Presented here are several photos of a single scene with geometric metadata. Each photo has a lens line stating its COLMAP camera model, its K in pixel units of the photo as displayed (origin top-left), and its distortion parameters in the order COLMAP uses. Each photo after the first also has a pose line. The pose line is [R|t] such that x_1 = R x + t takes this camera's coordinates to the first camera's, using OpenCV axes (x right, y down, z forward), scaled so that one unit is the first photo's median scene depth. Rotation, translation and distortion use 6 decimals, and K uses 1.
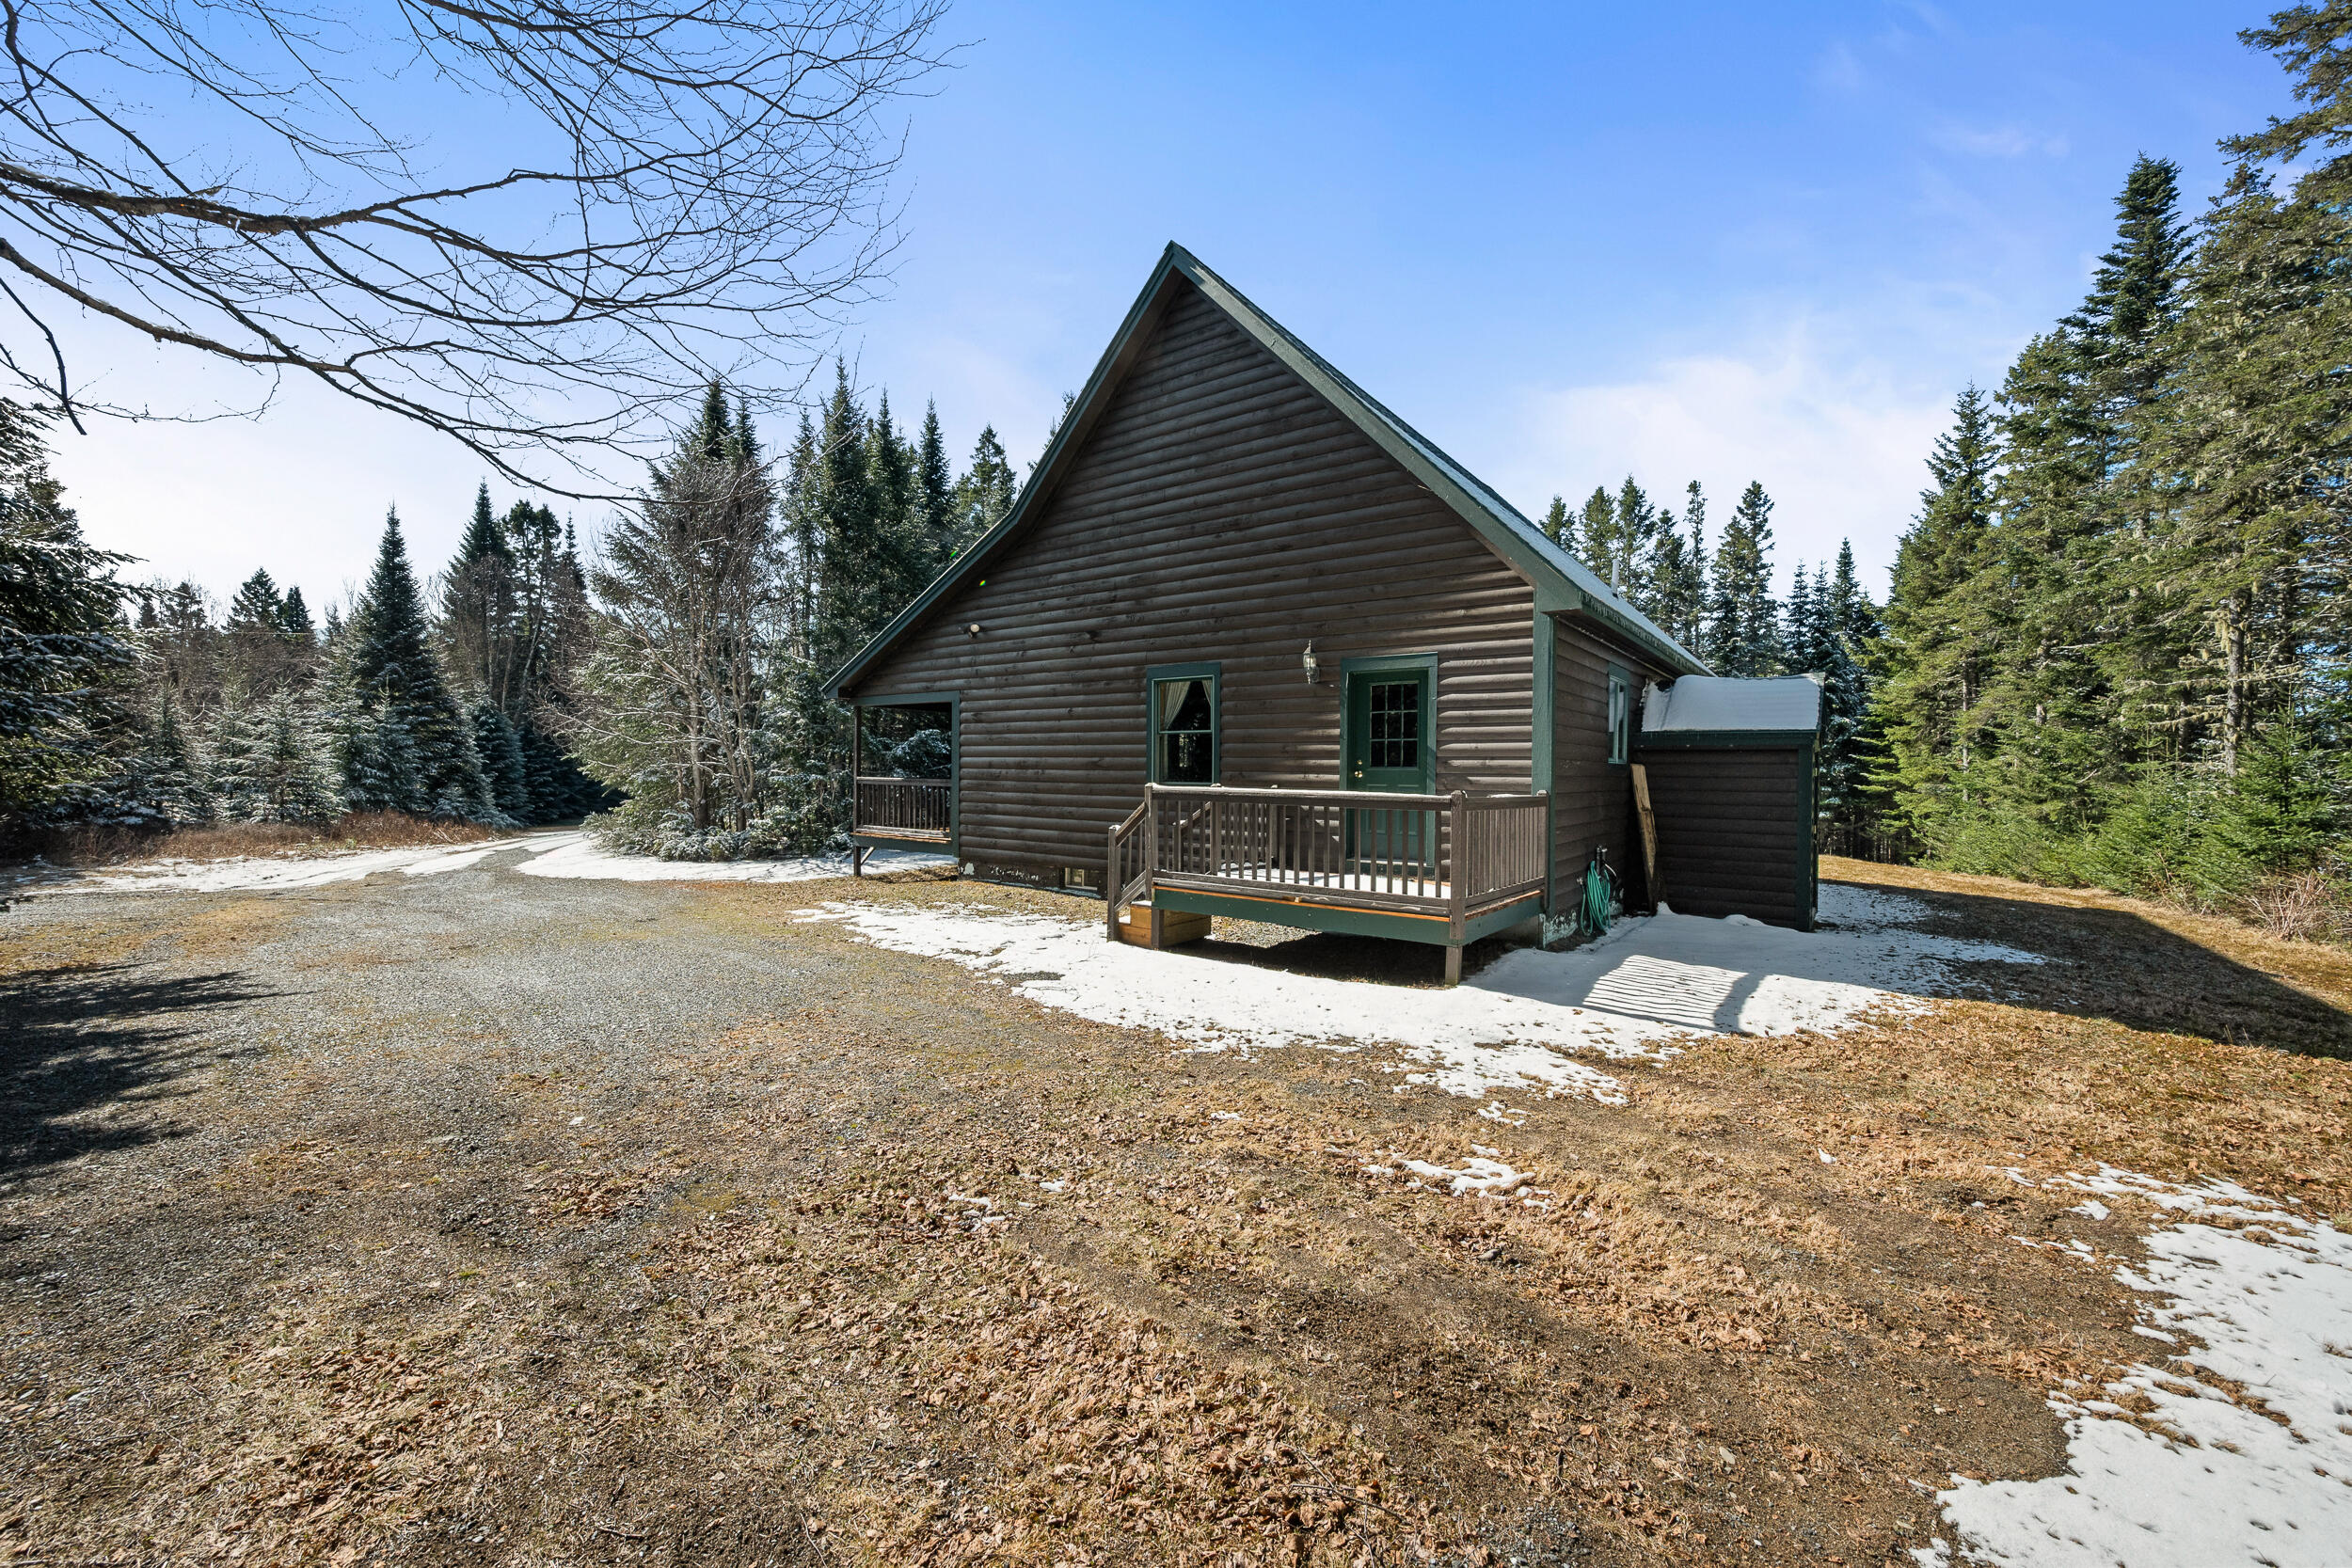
lens RADIAL K [[917.0, 0, 1176.0], [0, 917.0, 784.0], [0, 0, 1]] dist [-0.000822, -0.000025]
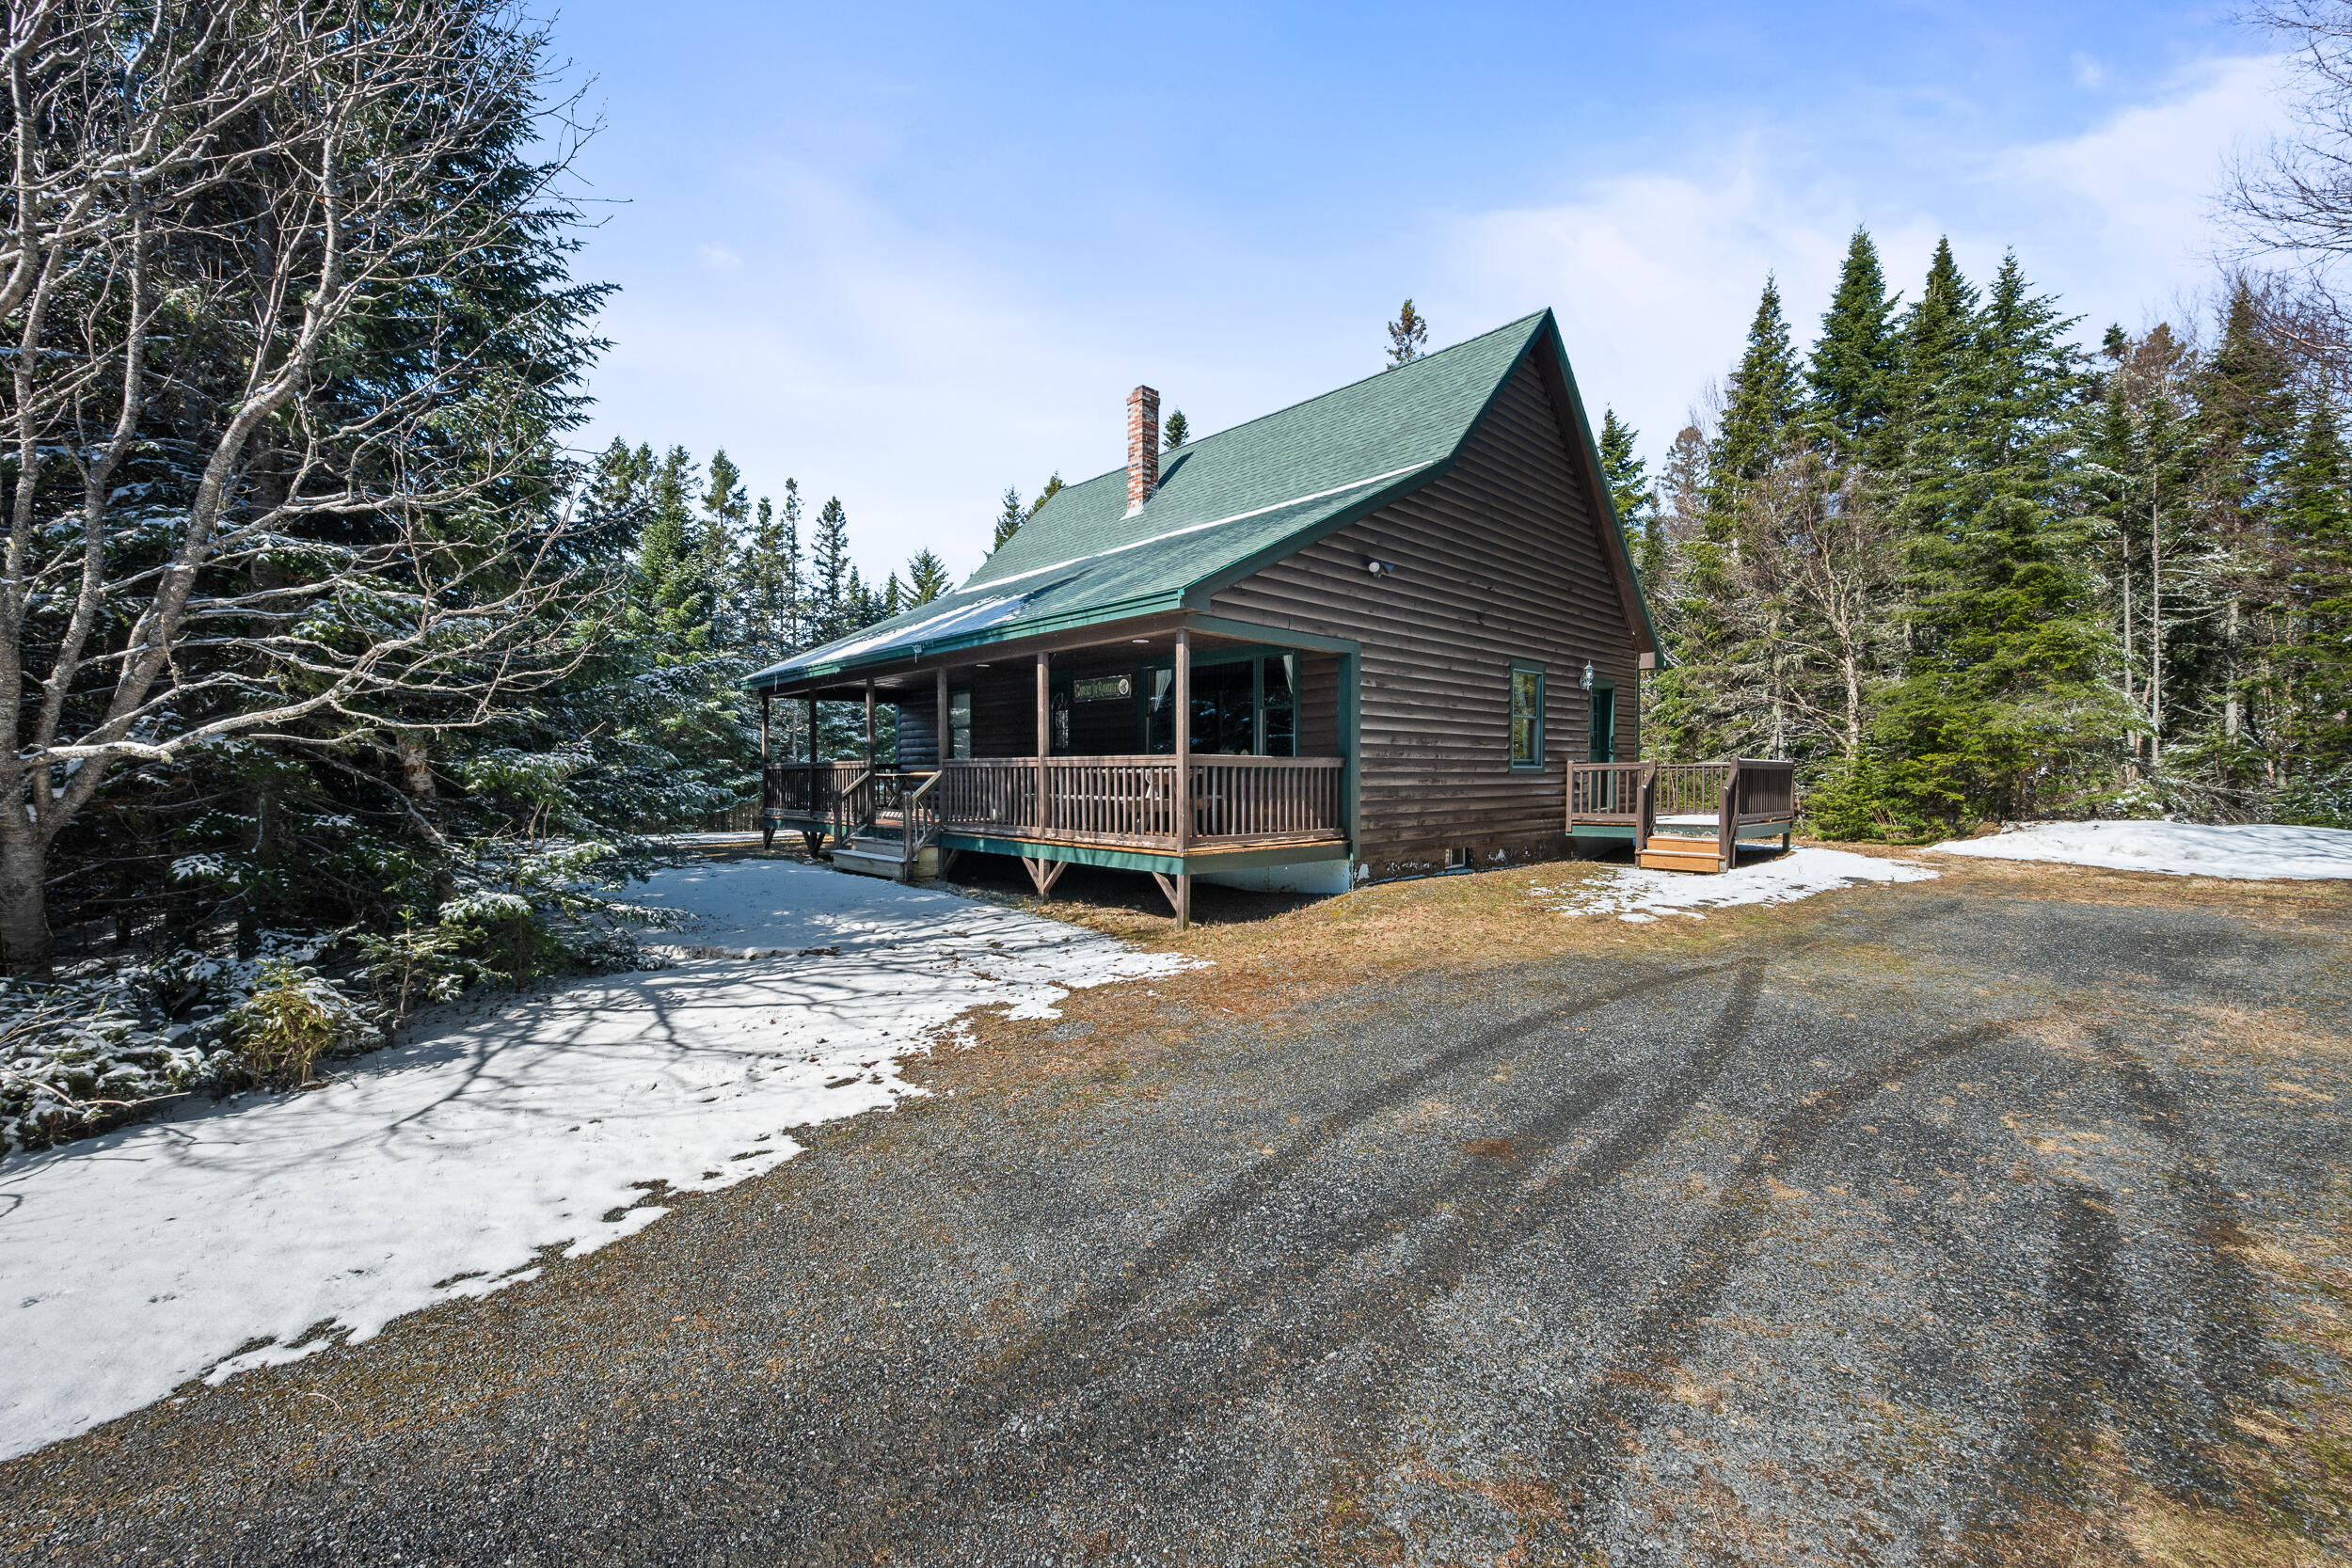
lens RADIAL K [[917.0, 0, 1176.0], [0, 917.0, 784.0], [0, 0, 1]] dist [-0.000822, -0.000025]
pose [[0.176033, -0.019301, 0.984195, -0.392491], [0.011593, 0.999779, 0.017533, 0.001920], [-0.984316, 0.008324, 0.176218, 0.399296]]
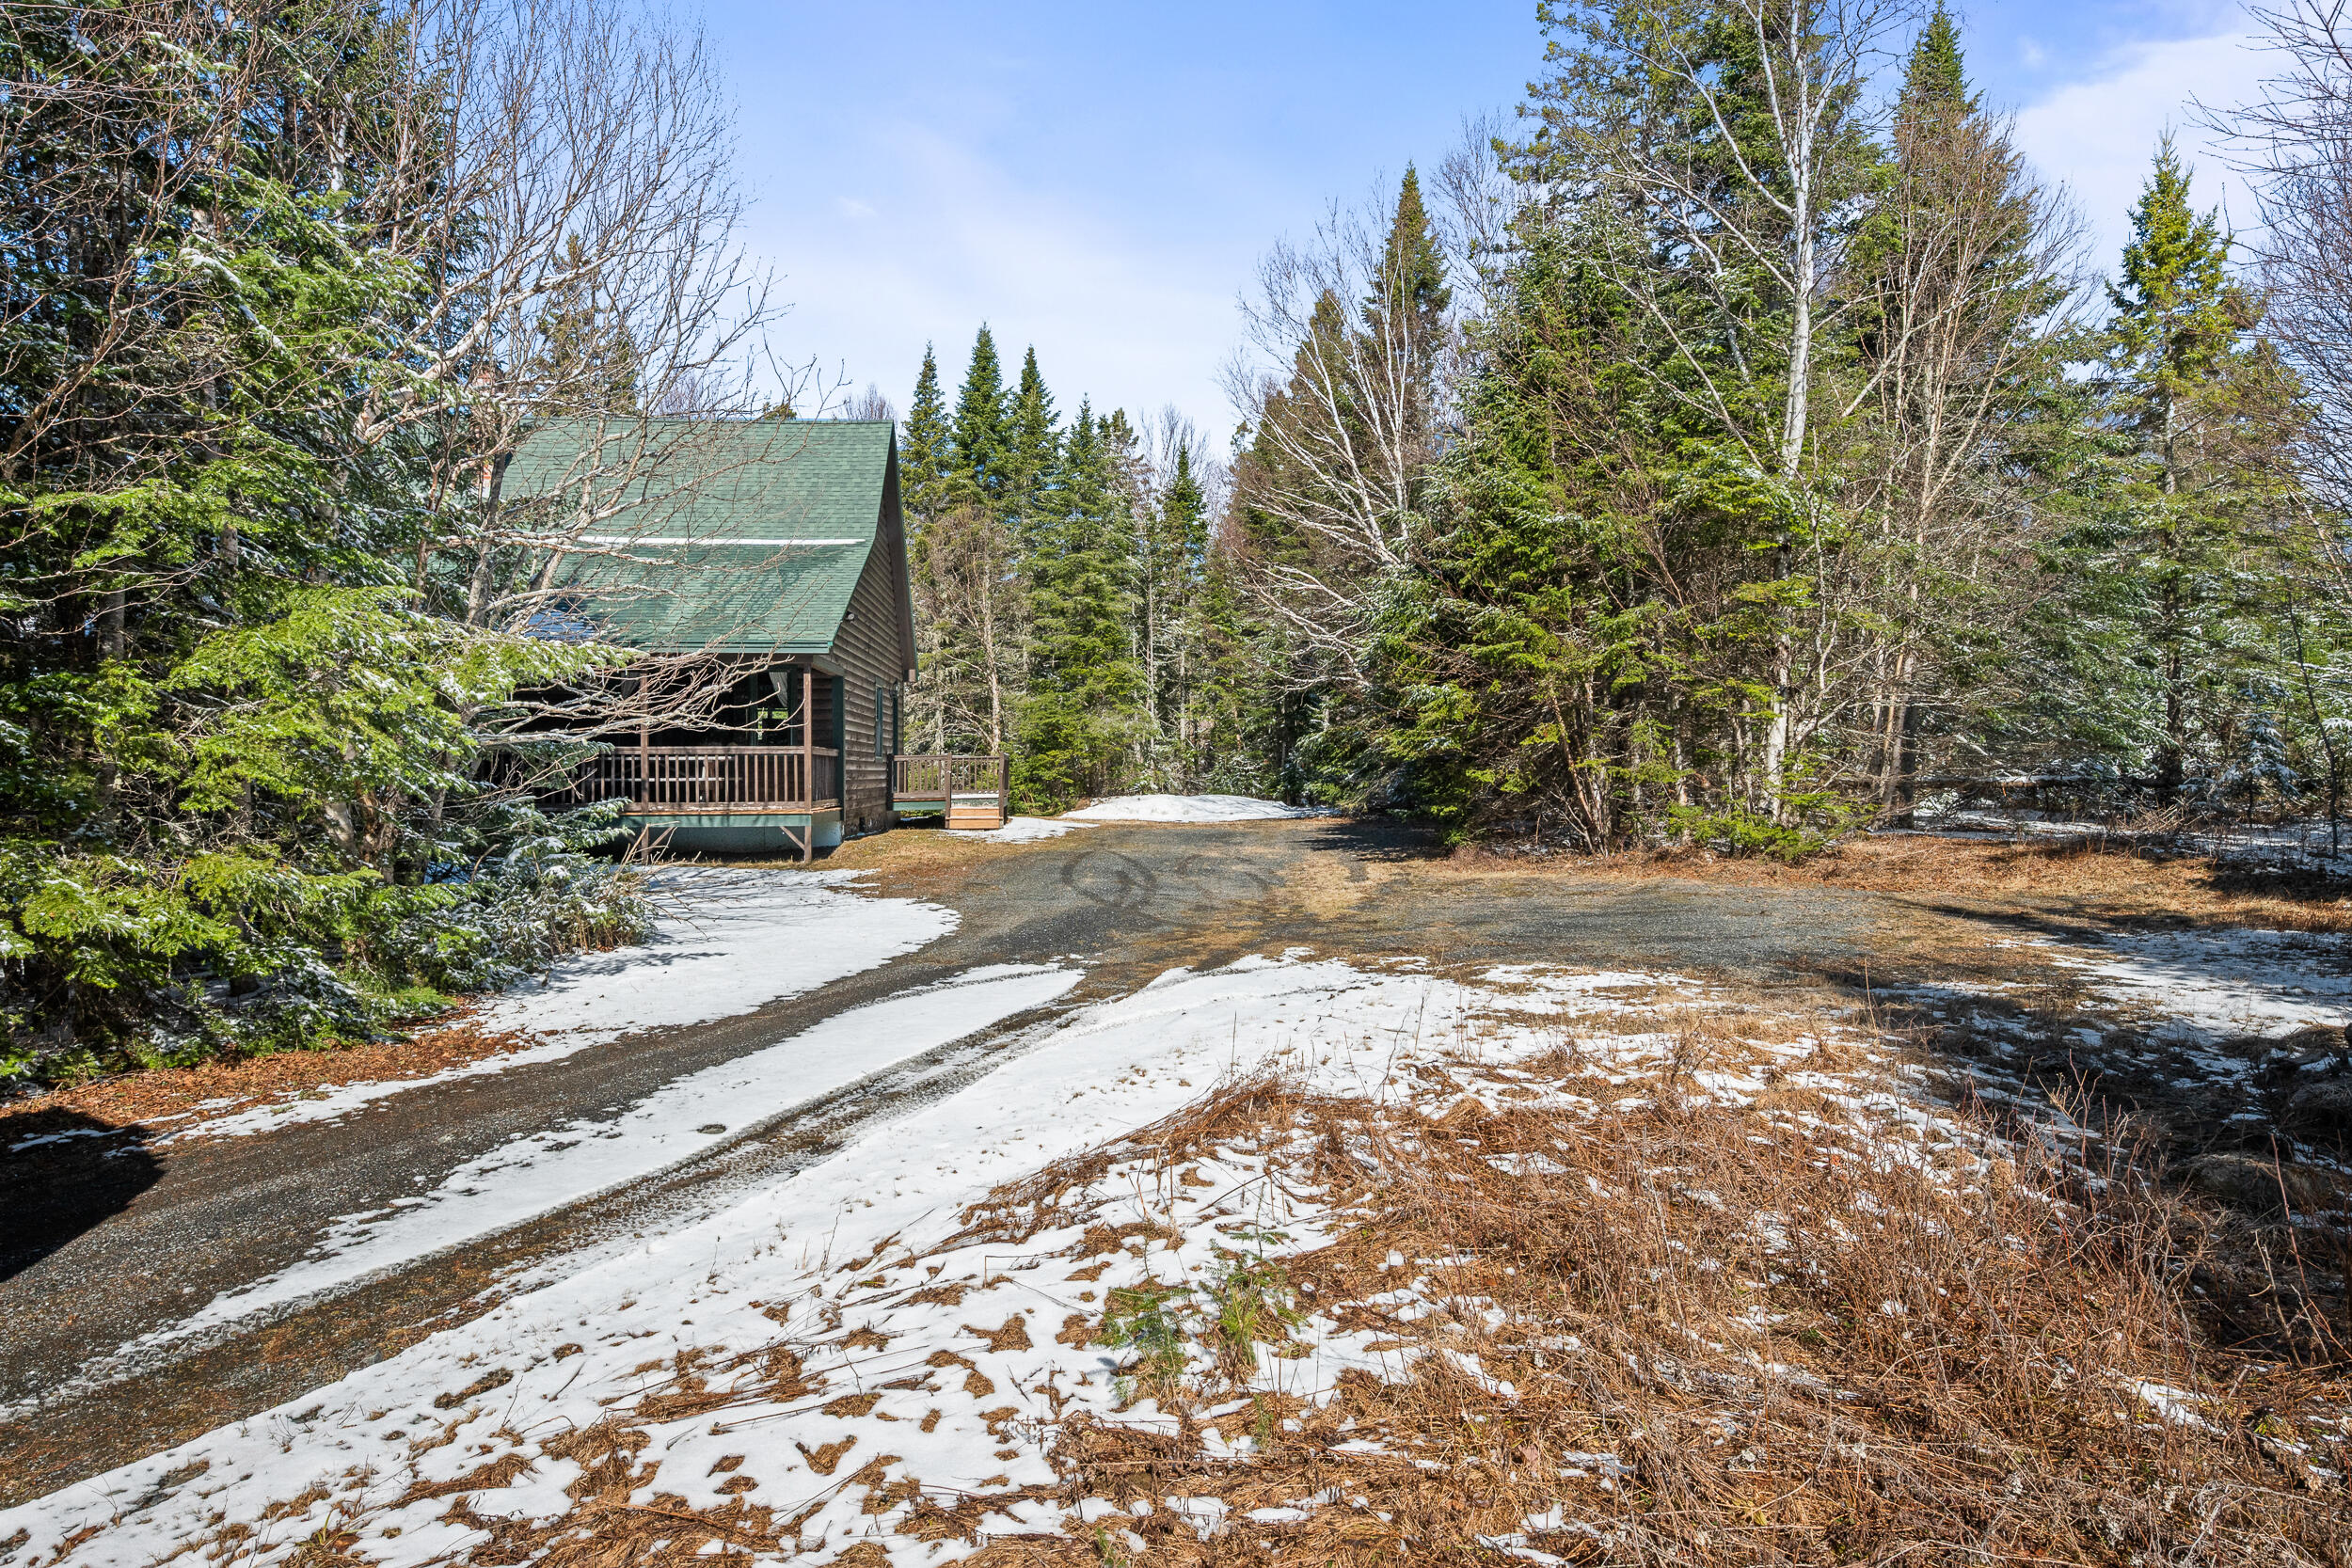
lens RADIAL K [[1415.4, 0, 1176.0], [0, 1415.4, 784.0], [0, 0, 1]] dist [0.001473, 0.000071]
pose [[-0.658385, -0.008720, 0.752630, -0.687448], [0.009785, 0.999749, 0.020143, 0.003640], [-0.752617, 0.020627, -0.658135, 0.709967]]
